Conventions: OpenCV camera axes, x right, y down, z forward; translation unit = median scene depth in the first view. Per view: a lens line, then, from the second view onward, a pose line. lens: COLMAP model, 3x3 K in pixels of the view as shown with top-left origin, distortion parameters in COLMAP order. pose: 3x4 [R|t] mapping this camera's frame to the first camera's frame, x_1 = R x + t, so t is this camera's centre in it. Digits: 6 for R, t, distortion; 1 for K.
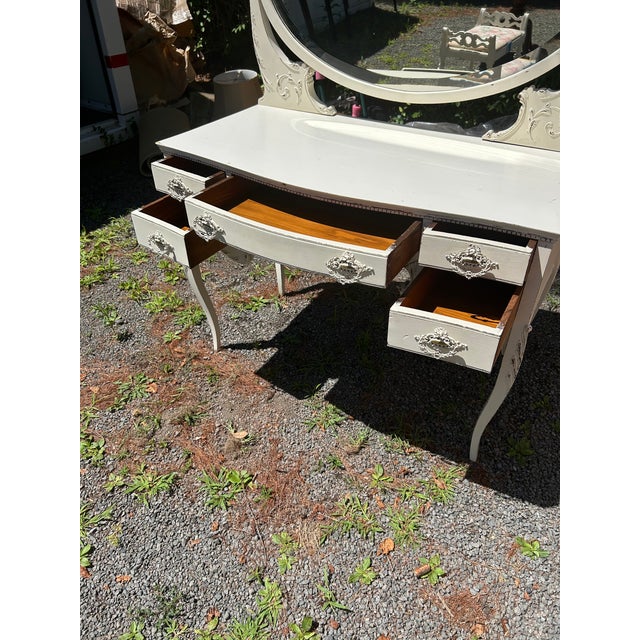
lens RADIAL K [[482.2, 0, 320.3], [0, 482.2, 324.2], [0, 0, 1]] dist [0.033613, -0.044071]
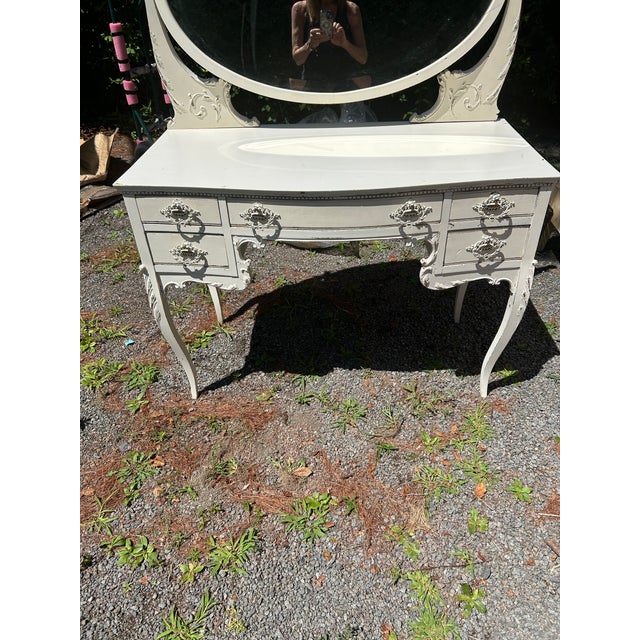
lens RADIAL K [[482.2, 0, 320.3], [0, 482.2, 324.2], [0, 0, 1]] dist [0.033613, -0.044071]
pose [[0.872257, -0.311796, 0.376765, -0.345744], [0.320370, 0.946383, 0.041493, -0.045218], [-0.369502, 0.084511, 0.925379, 0.064165]]
